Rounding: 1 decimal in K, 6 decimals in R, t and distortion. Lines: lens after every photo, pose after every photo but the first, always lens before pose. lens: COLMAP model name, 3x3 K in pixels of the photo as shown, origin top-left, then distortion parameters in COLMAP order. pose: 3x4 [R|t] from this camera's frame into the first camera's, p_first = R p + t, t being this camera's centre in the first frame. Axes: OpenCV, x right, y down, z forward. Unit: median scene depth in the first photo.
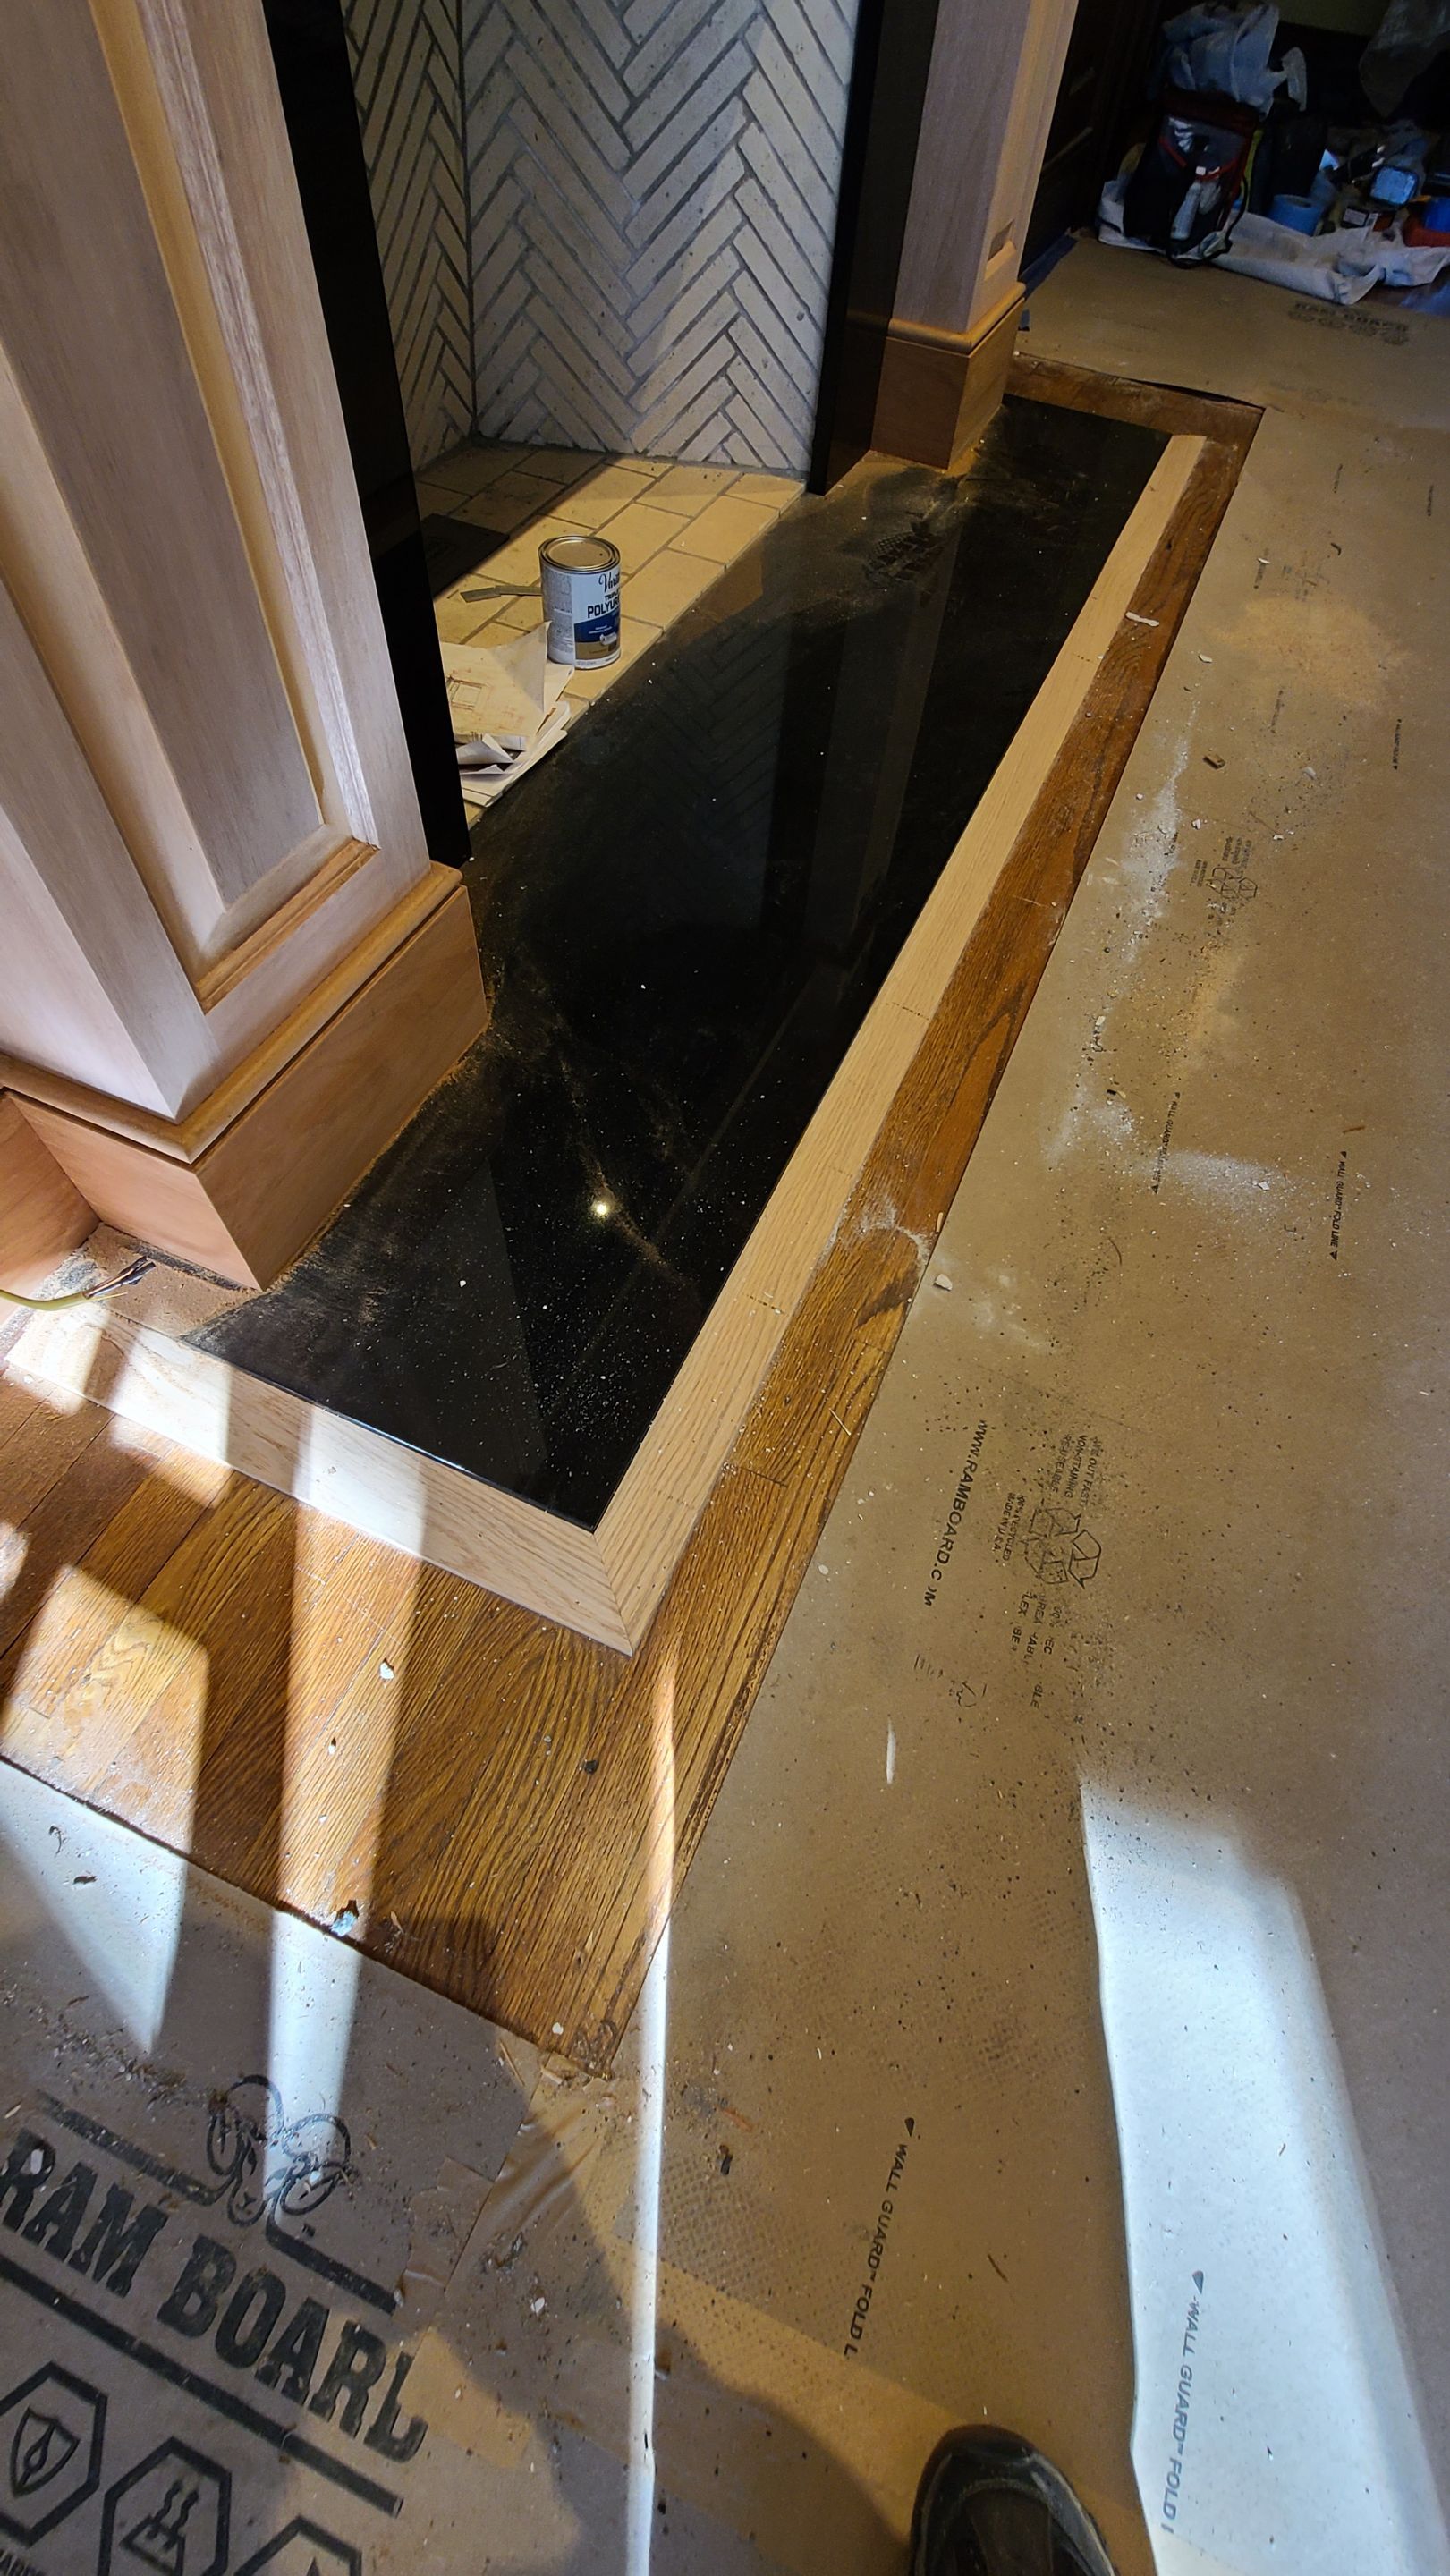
lens RADIAL K [[1041.4, 0, 725.0], [0, 1041.4, 1288.0], [0, 0, 1]] dist [0.001000, 0.000628]
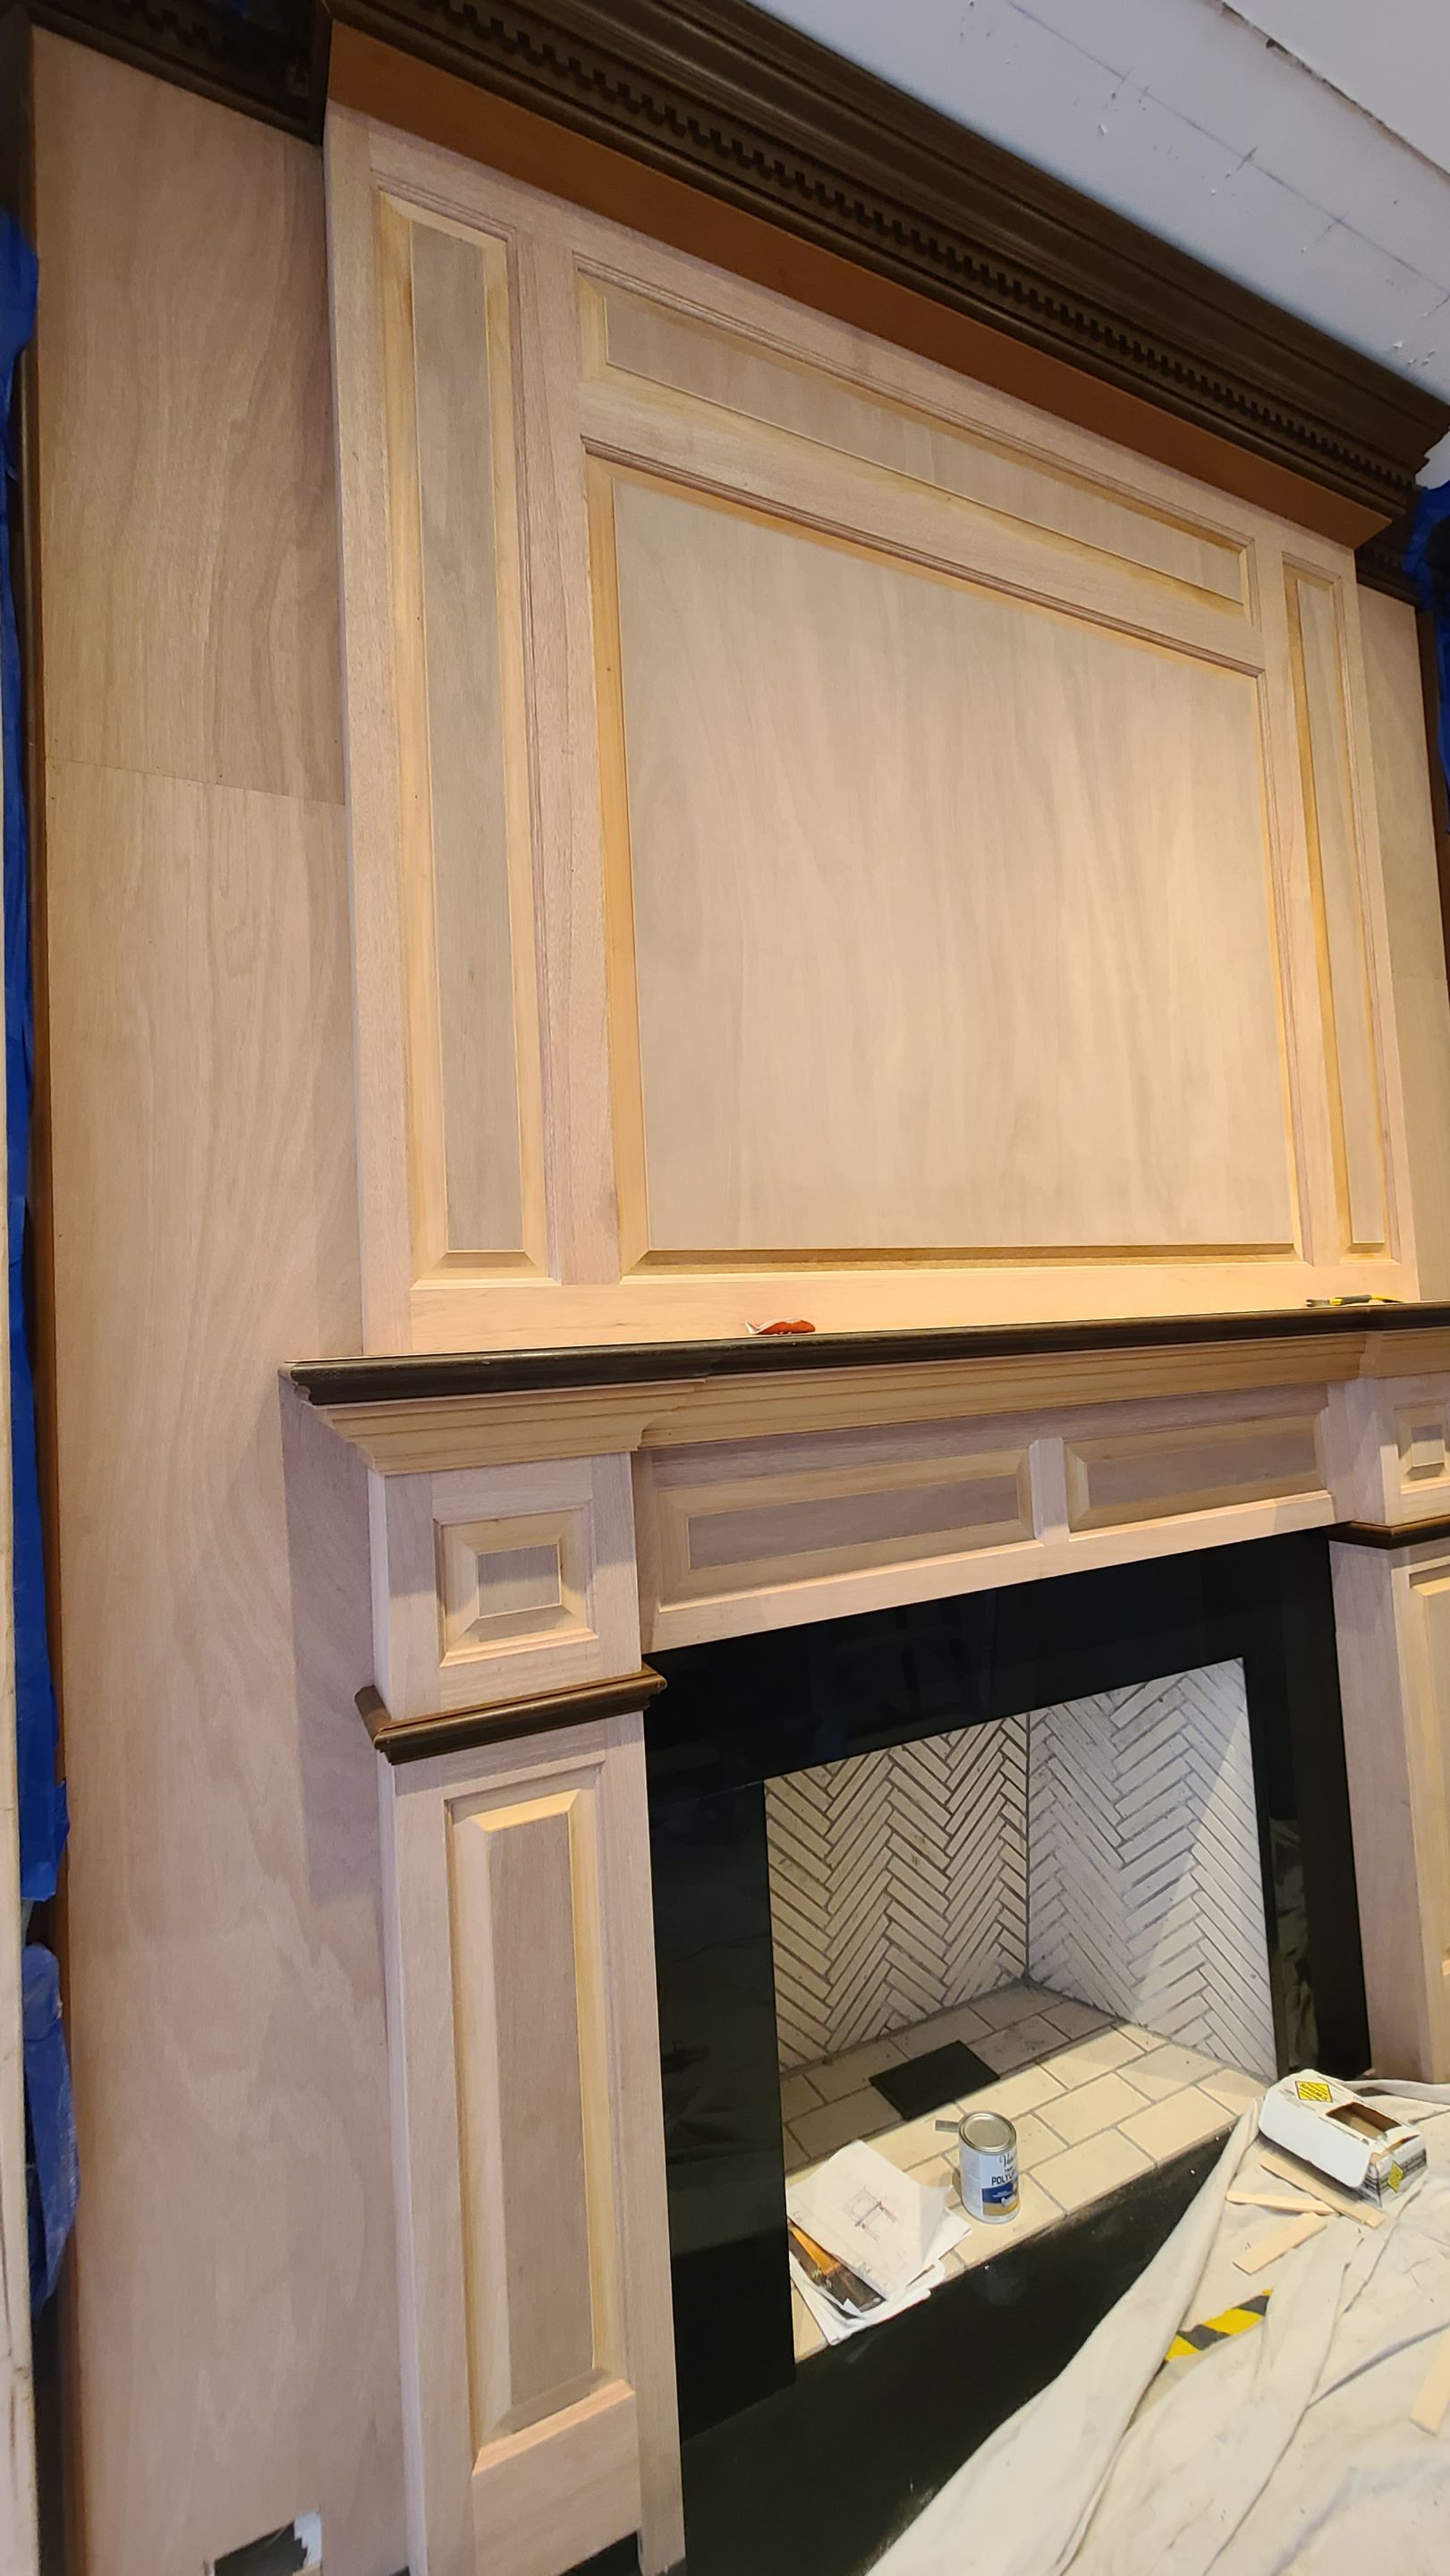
lens RADIAL K [[1067.4, 0, 725.0], [0, 1067.4, 1288.0], [0, 0, 1]] dist [-0.001872, 0.000619]
pose [[0.753284, -0.146441, -0.641185, 0.562523], [-0.486206, 0.532526, -0.692834, -0.131218], [0.442907, 0.833649, 0.329943, -0.472750]]
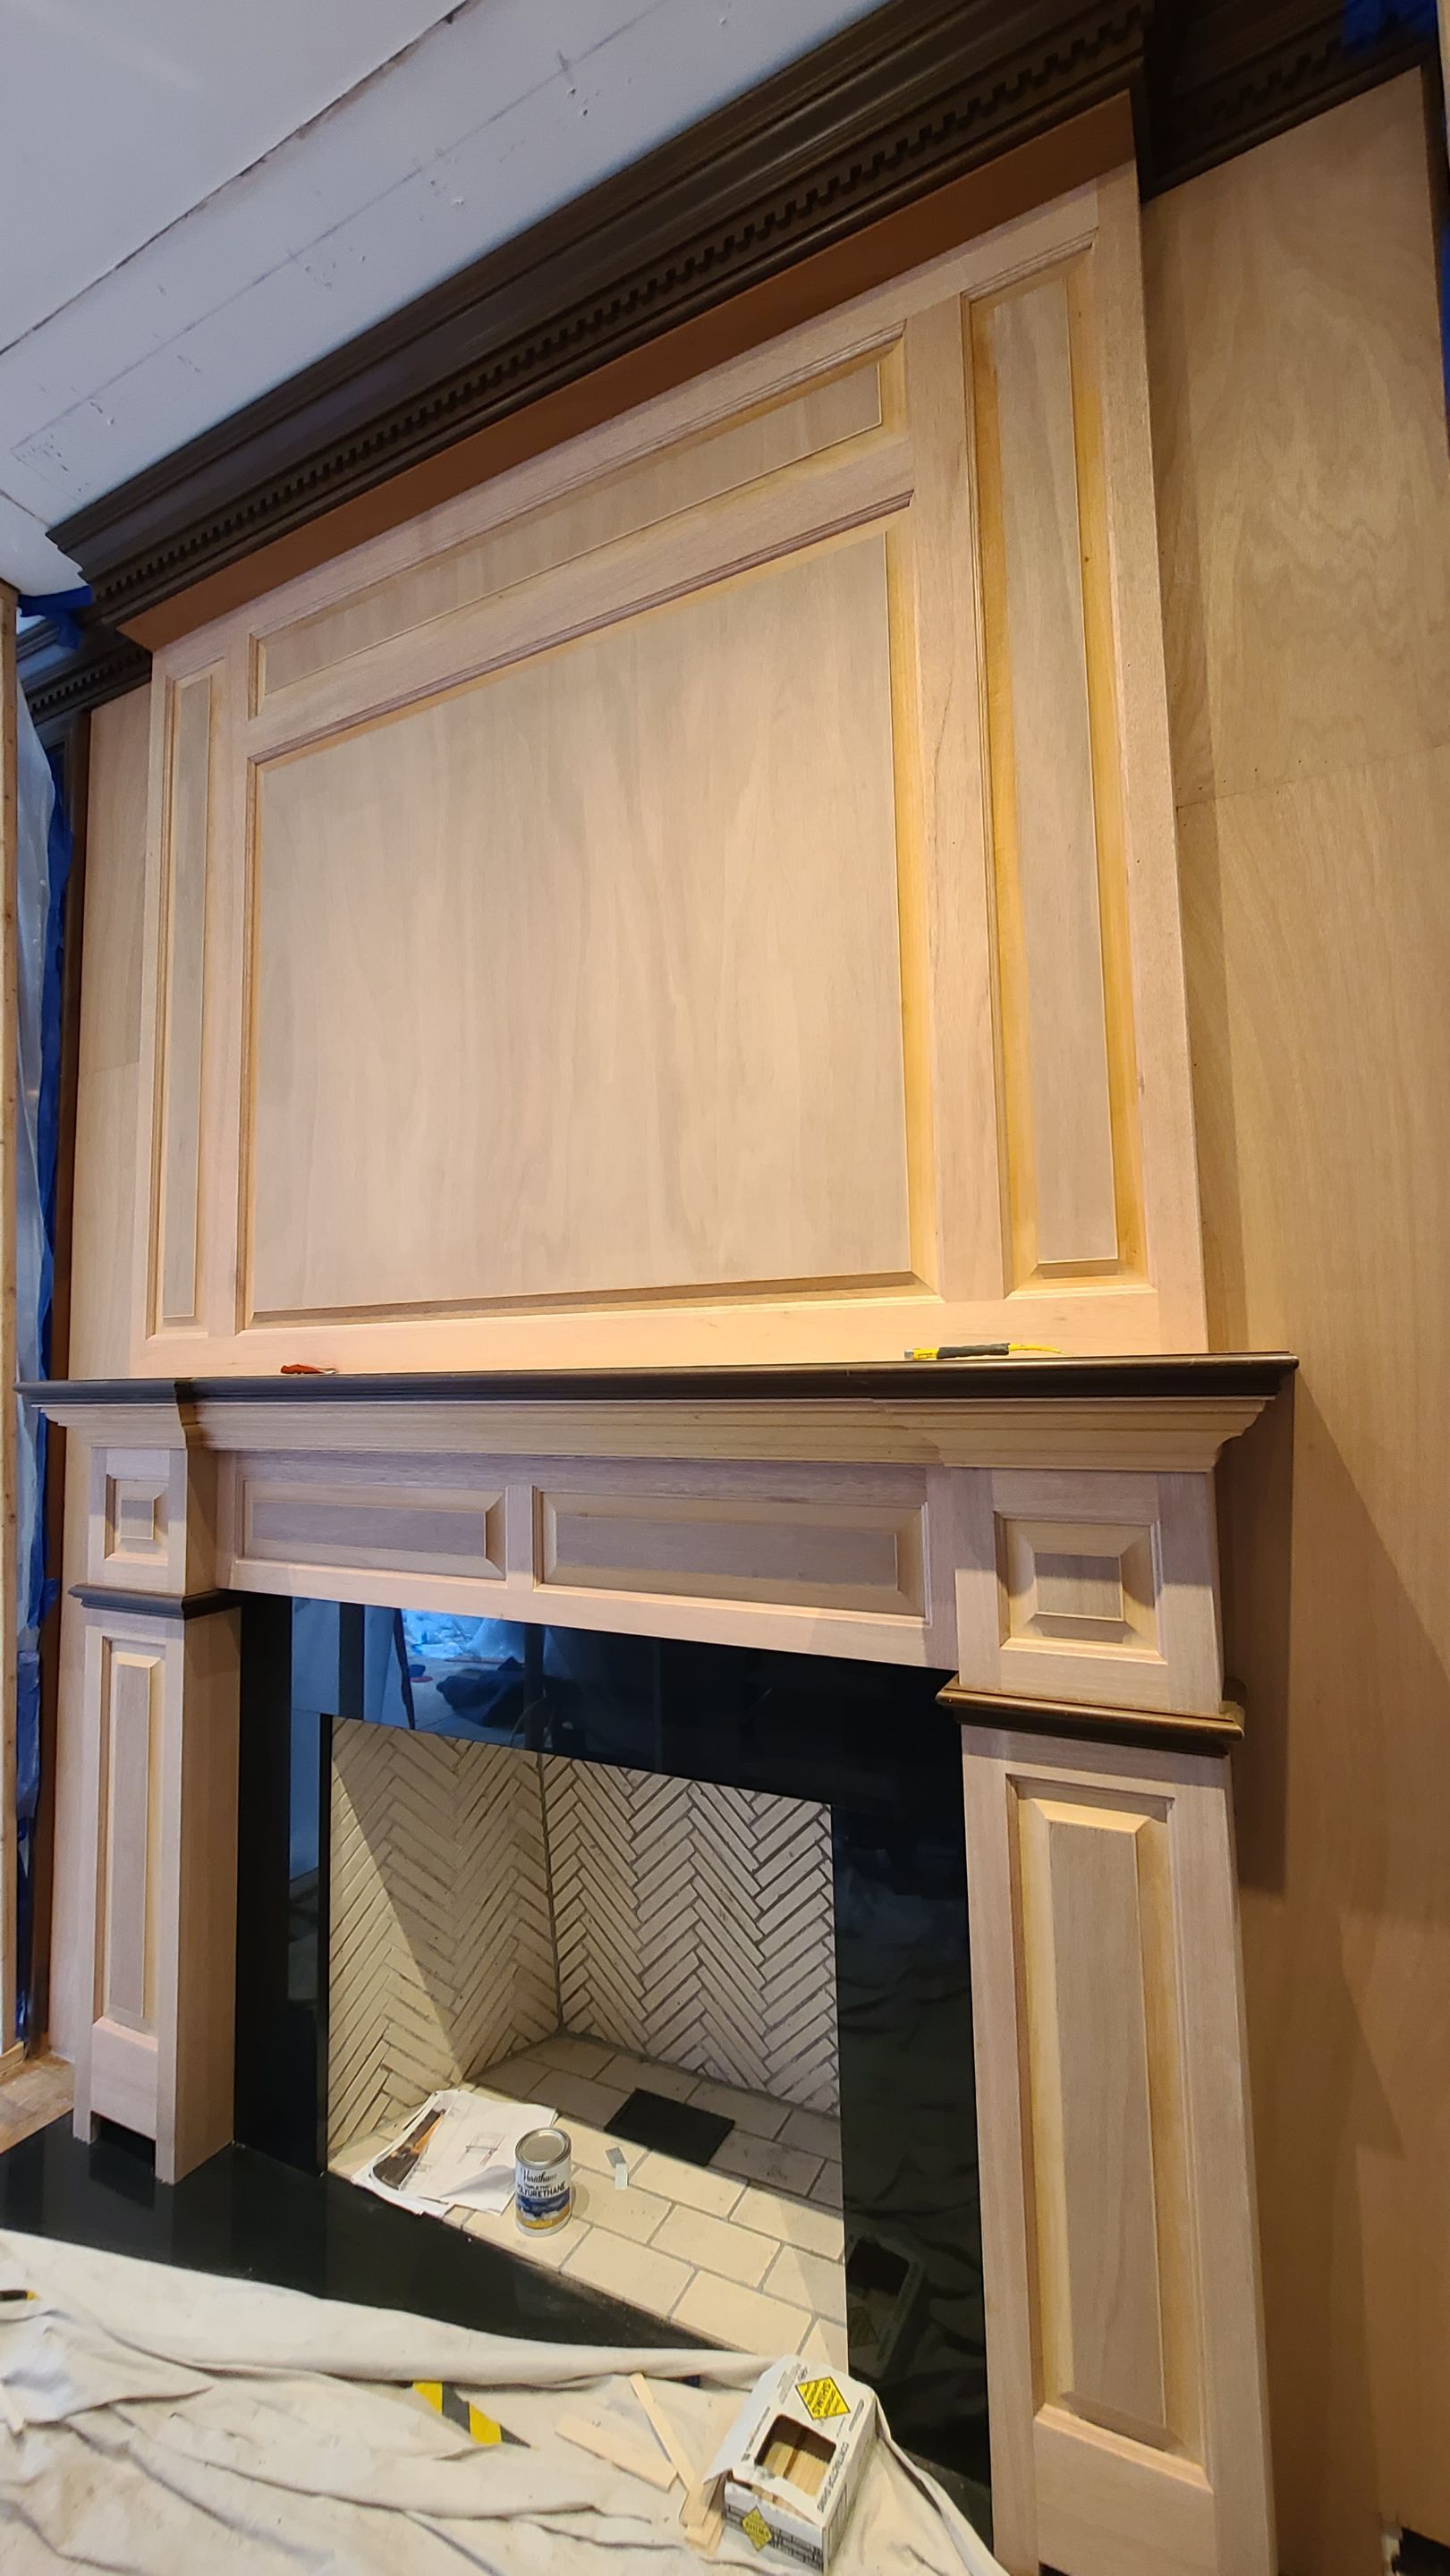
lens RADIAL K [[978.7, 0, 725.0], [0, 978.7, 1288.0], [0, 0, 1]] dist [-0.001146, -0.000175]
pose [[-0.035149, -0.152769, -0.987637, 1.152384], [-0.829518, 0.555622, -0.056423, -1.267343], [0.557373, 0.817279, -0.146254, 0.309061]]
